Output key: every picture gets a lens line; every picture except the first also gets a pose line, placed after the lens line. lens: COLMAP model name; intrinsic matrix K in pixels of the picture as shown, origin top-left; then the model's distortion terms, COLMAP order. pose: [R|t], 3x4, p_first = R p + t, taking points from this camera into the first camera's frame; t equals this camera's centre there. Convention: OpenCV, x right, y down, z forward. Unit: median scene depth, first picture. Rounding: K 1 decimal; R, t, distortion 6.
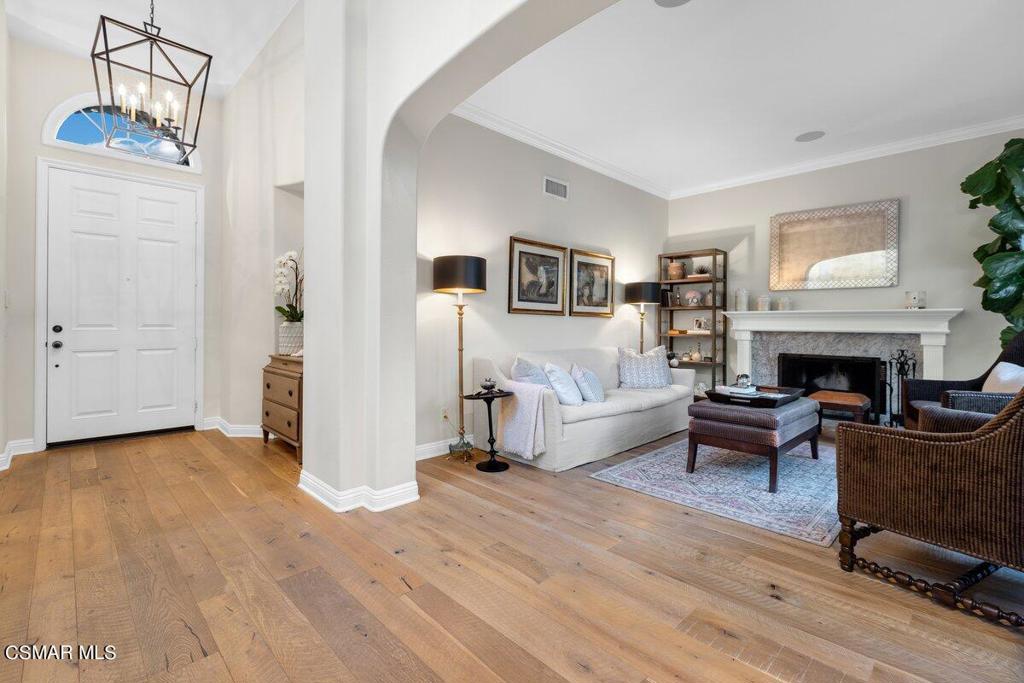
lens RADIAL K [[458.9, 0, 514.2], [0, 458.9, 331.5], [0, 0, 1]] dist [-0.001157, 0.000041]
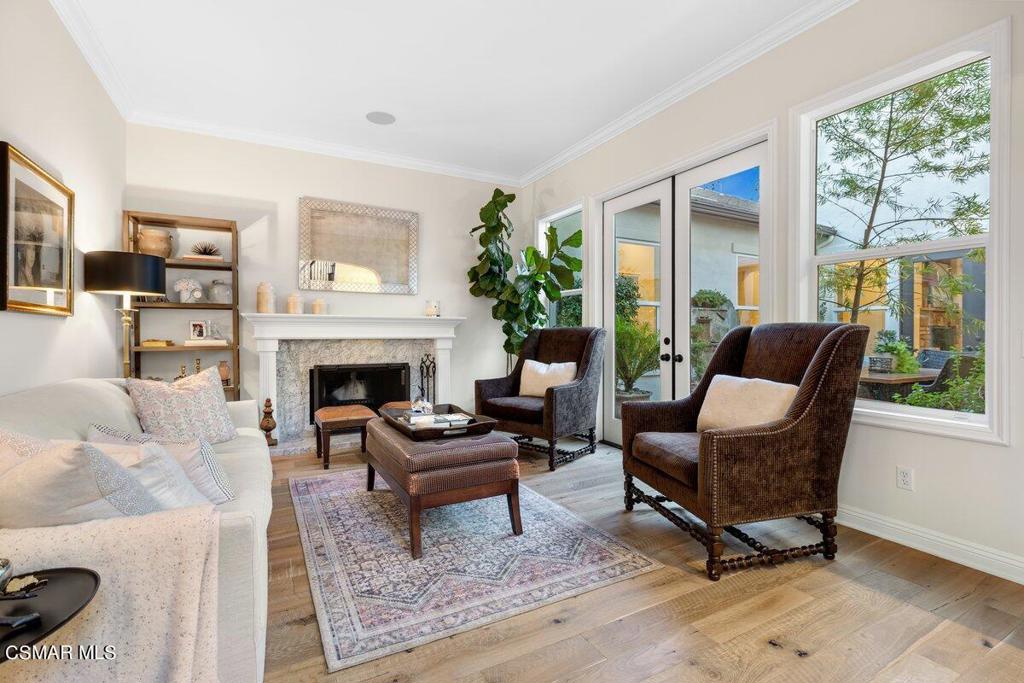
lens RADIAL K [[464.7, 0, 505.0], [0, 464.7, 342.2], [0, 0, 1]] dist [0.003070, 0.000516]
pose [[0.281477, -0.024604, 0.959253, -0.138290], [0.015629, 0.999656, 0.021054, -0.007650], [-0.959441, 0.009066, 0.281764, 0.451279]]
